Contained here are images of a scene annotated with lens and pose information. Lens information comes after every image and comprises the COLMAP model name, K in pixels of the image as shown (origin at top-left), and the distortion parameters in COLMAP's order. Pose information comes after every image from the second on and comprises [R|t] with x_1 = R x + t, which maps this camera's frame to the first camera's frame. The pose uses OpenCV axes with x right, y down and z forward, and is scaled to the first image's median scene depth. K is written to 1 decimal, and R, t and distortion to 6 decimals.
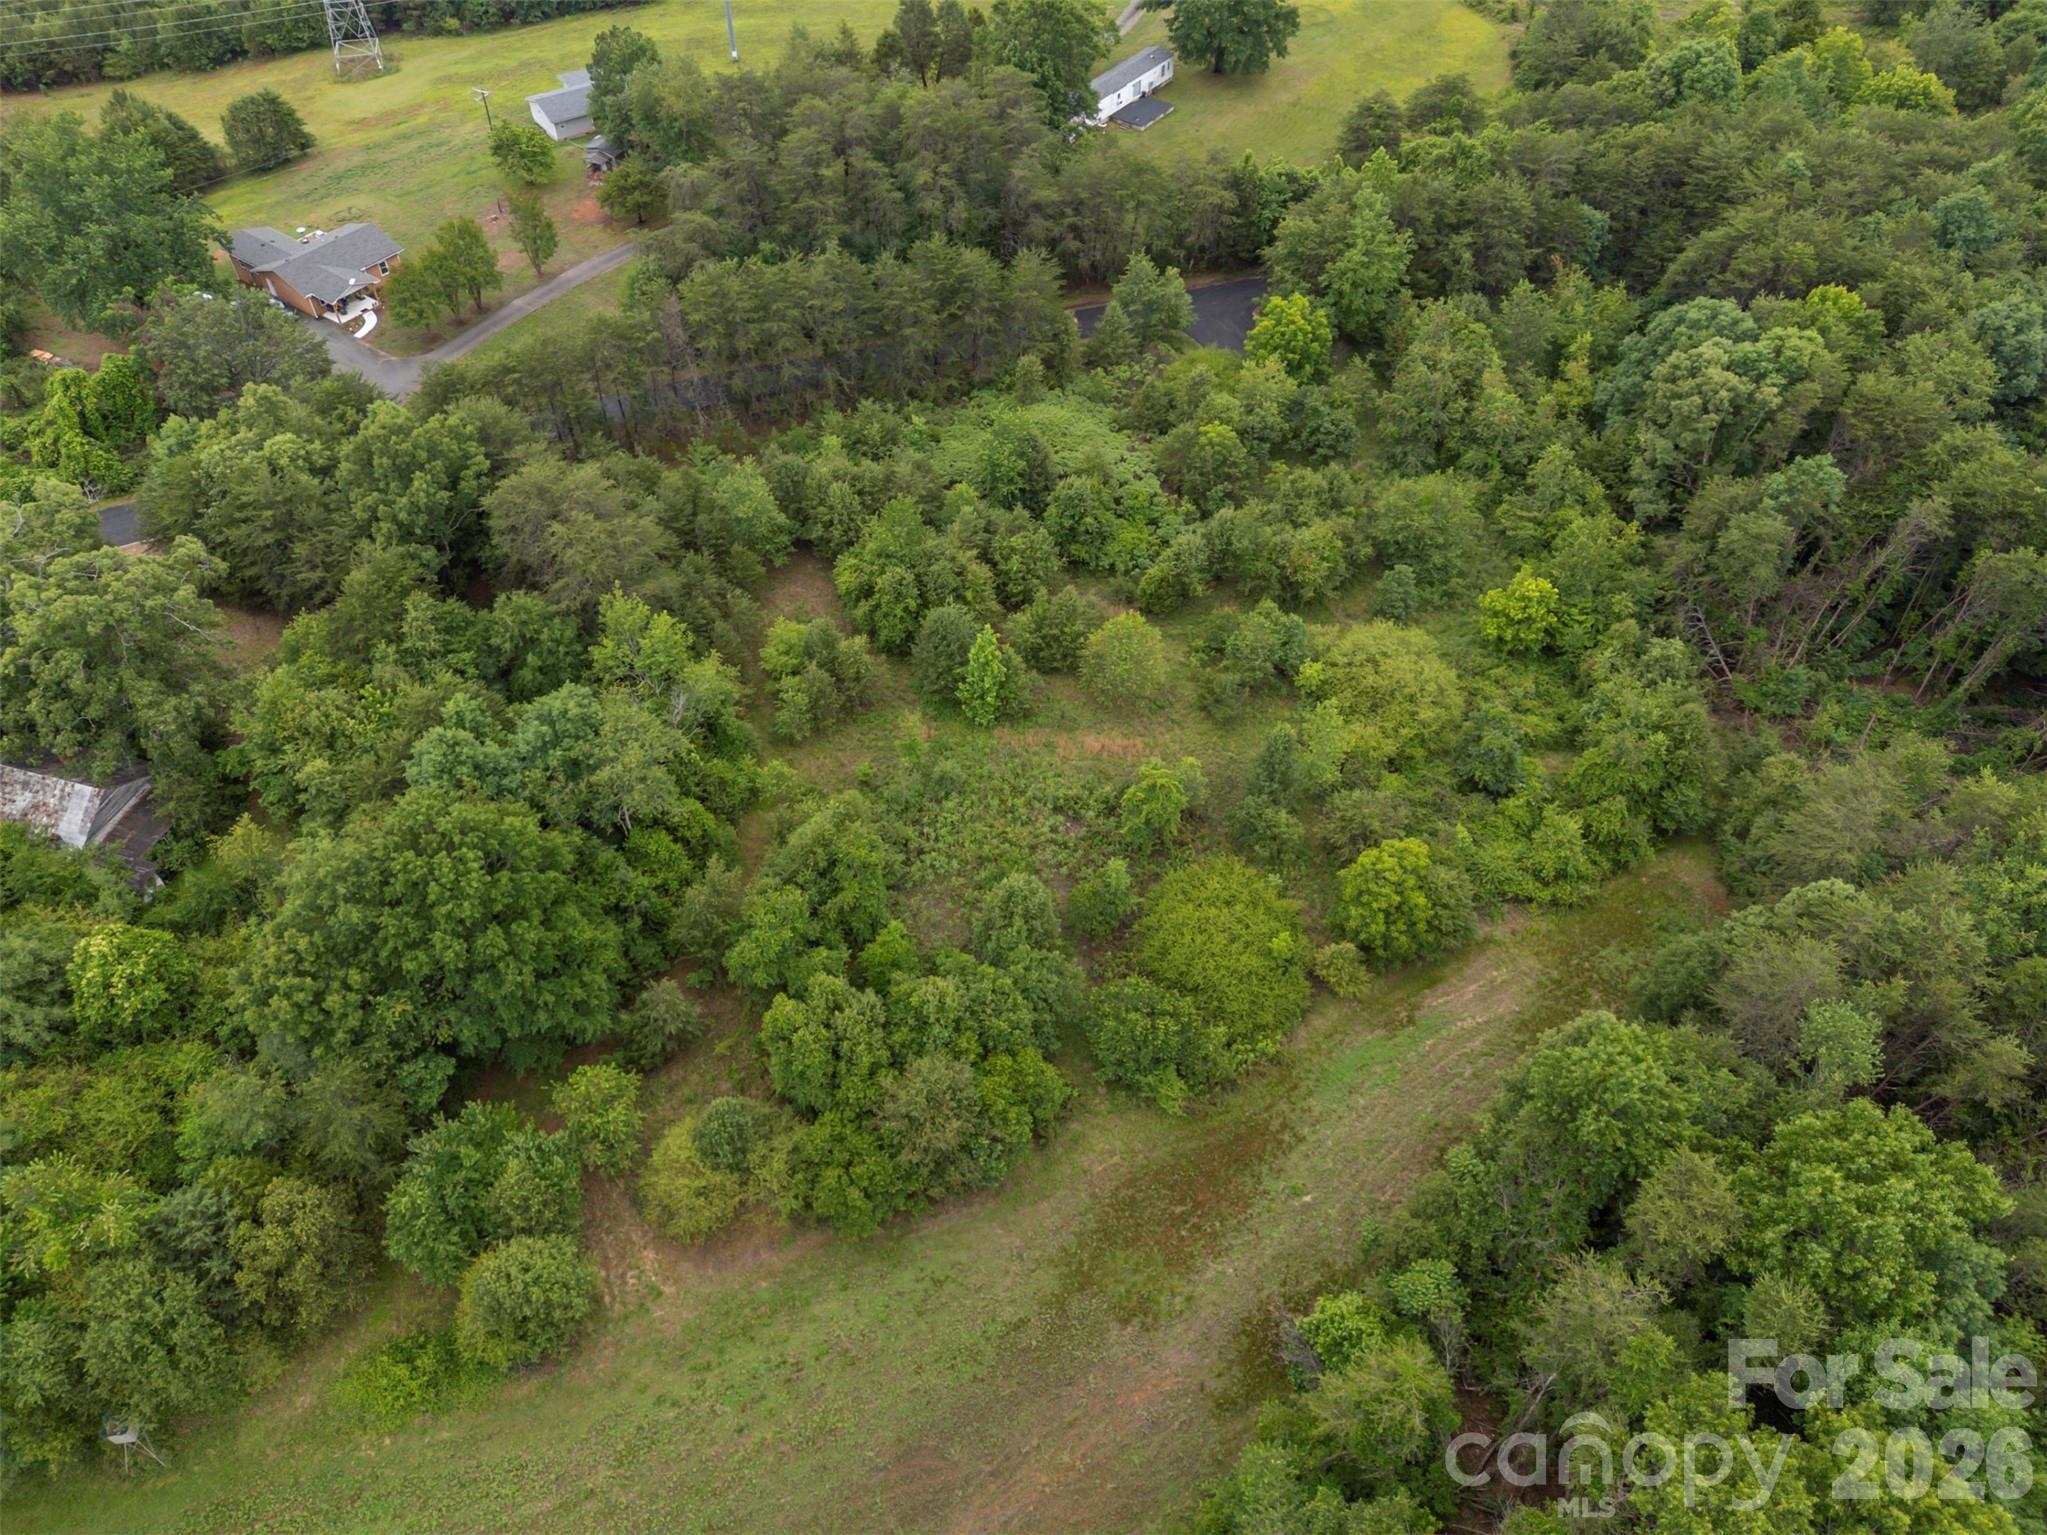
lens RADIAL K [[1480.1, 0, 1022.1], [0, 1480.1, 773.8], [0, 0, 1]] dist [0.097989, -0.098885]
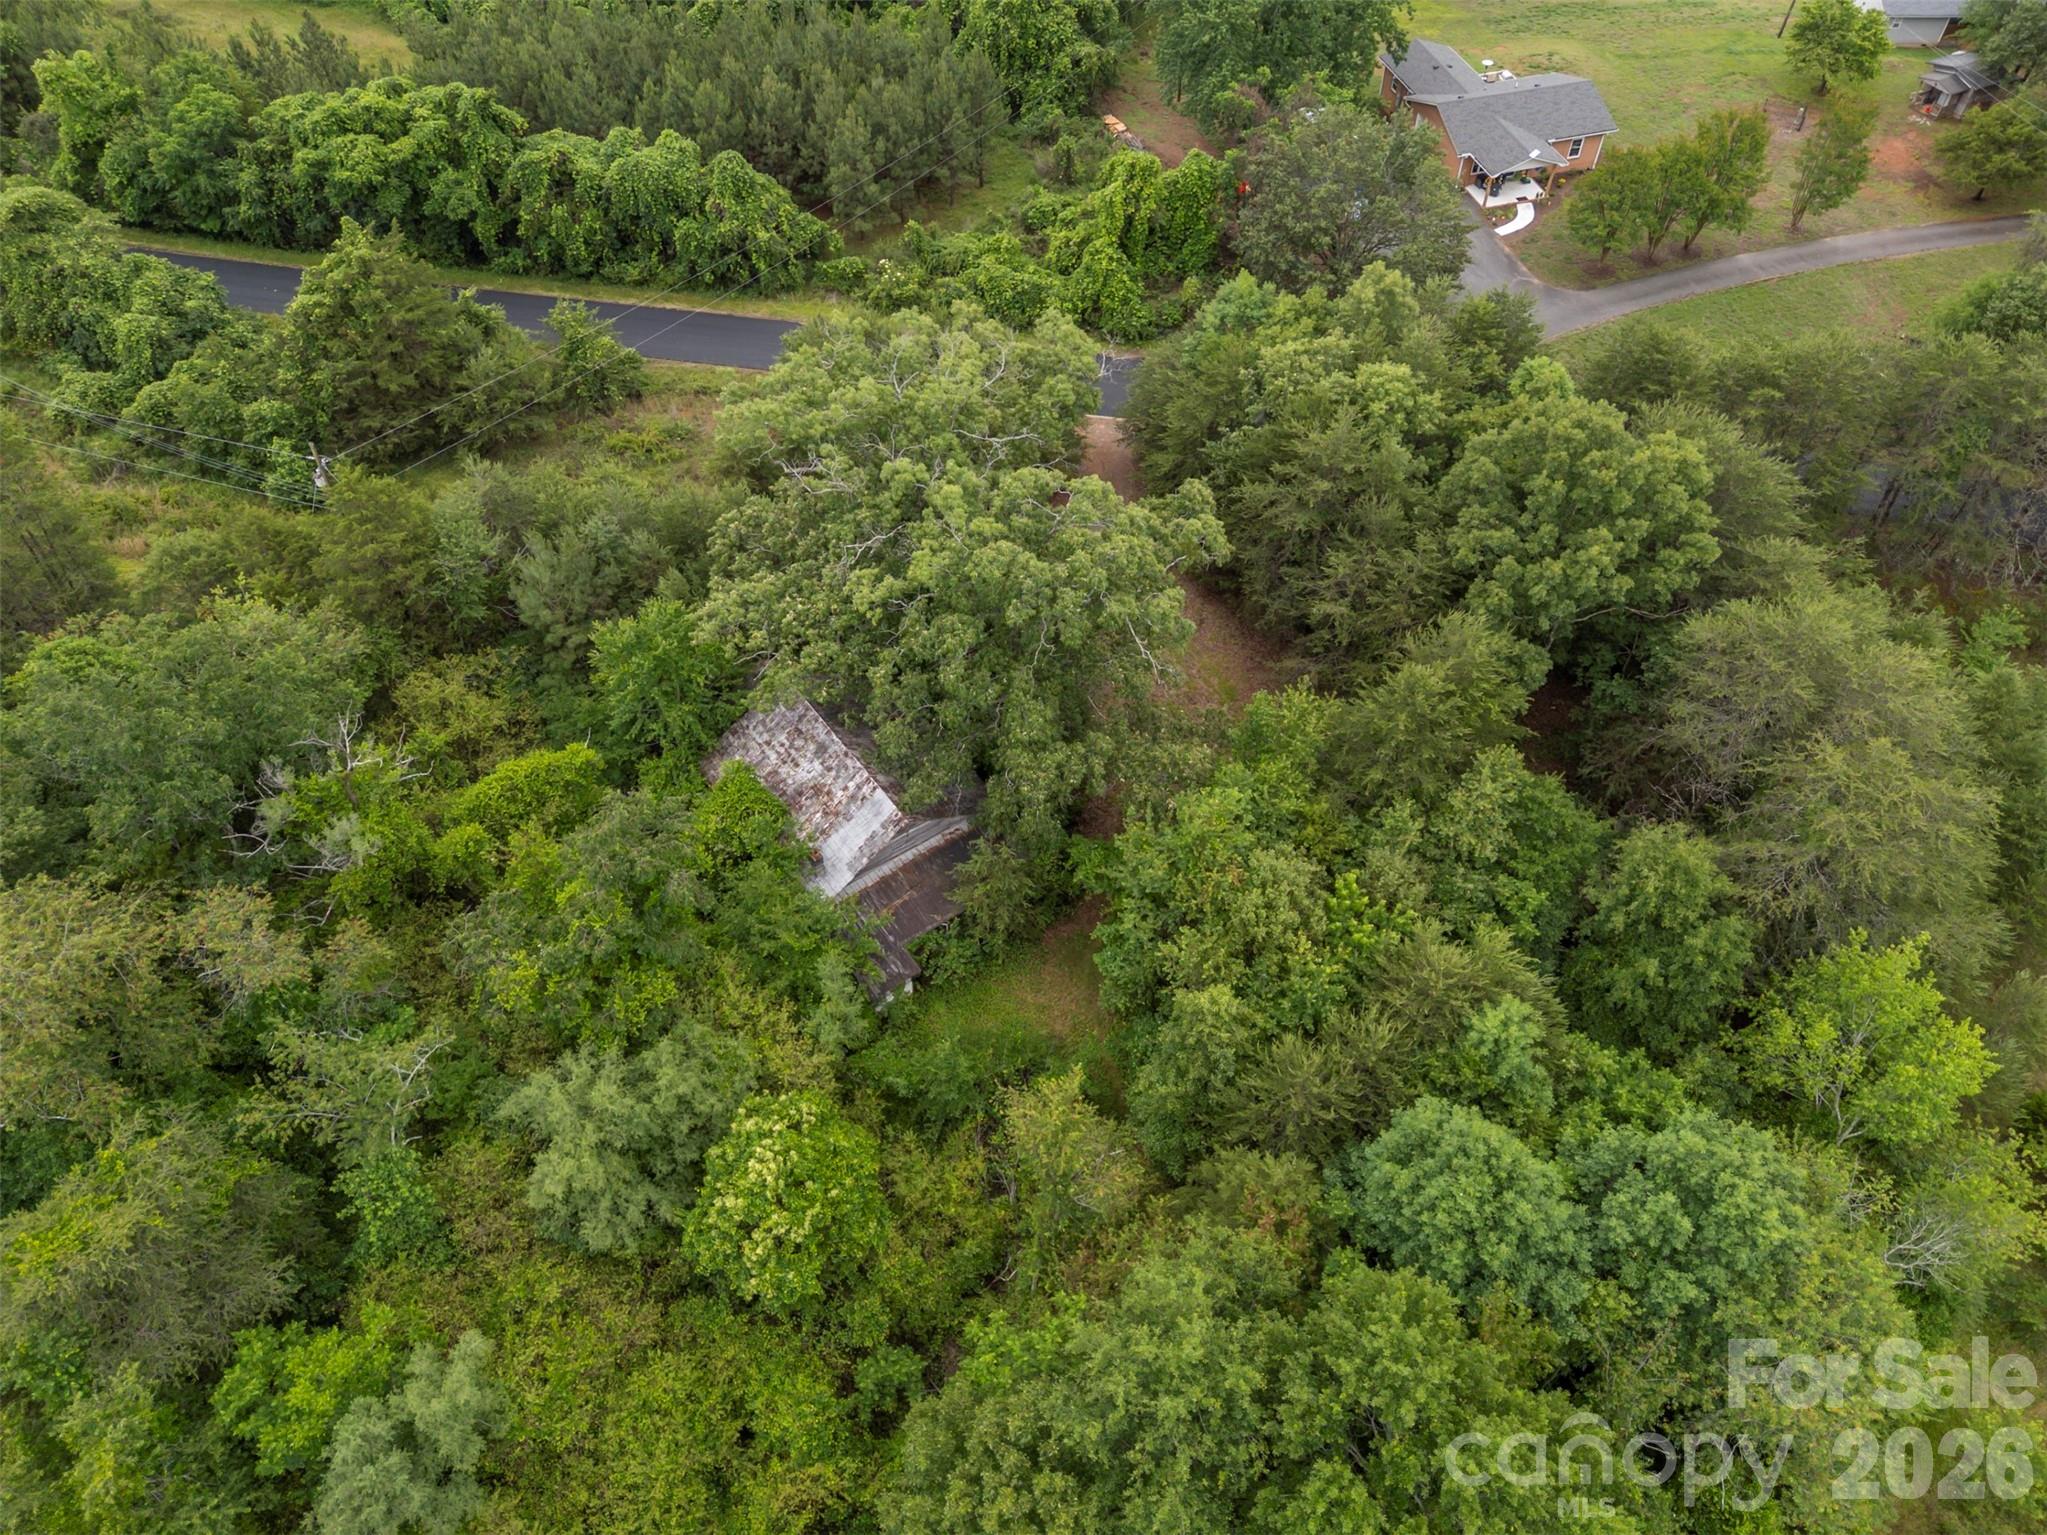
lens RADIAL K [[1458.1, 0, 1023.5], [0, 1458.1, 767.5], [0, 0, 1]] dist [0.073319, -0.064715]
pose [[0.786360, 0.474405, -0.395699, -0.296608], [-0.454396, 0.878119, 0.149772, -0.103143], [0.418523, 0.062030, 0.906085, 0.412492]]
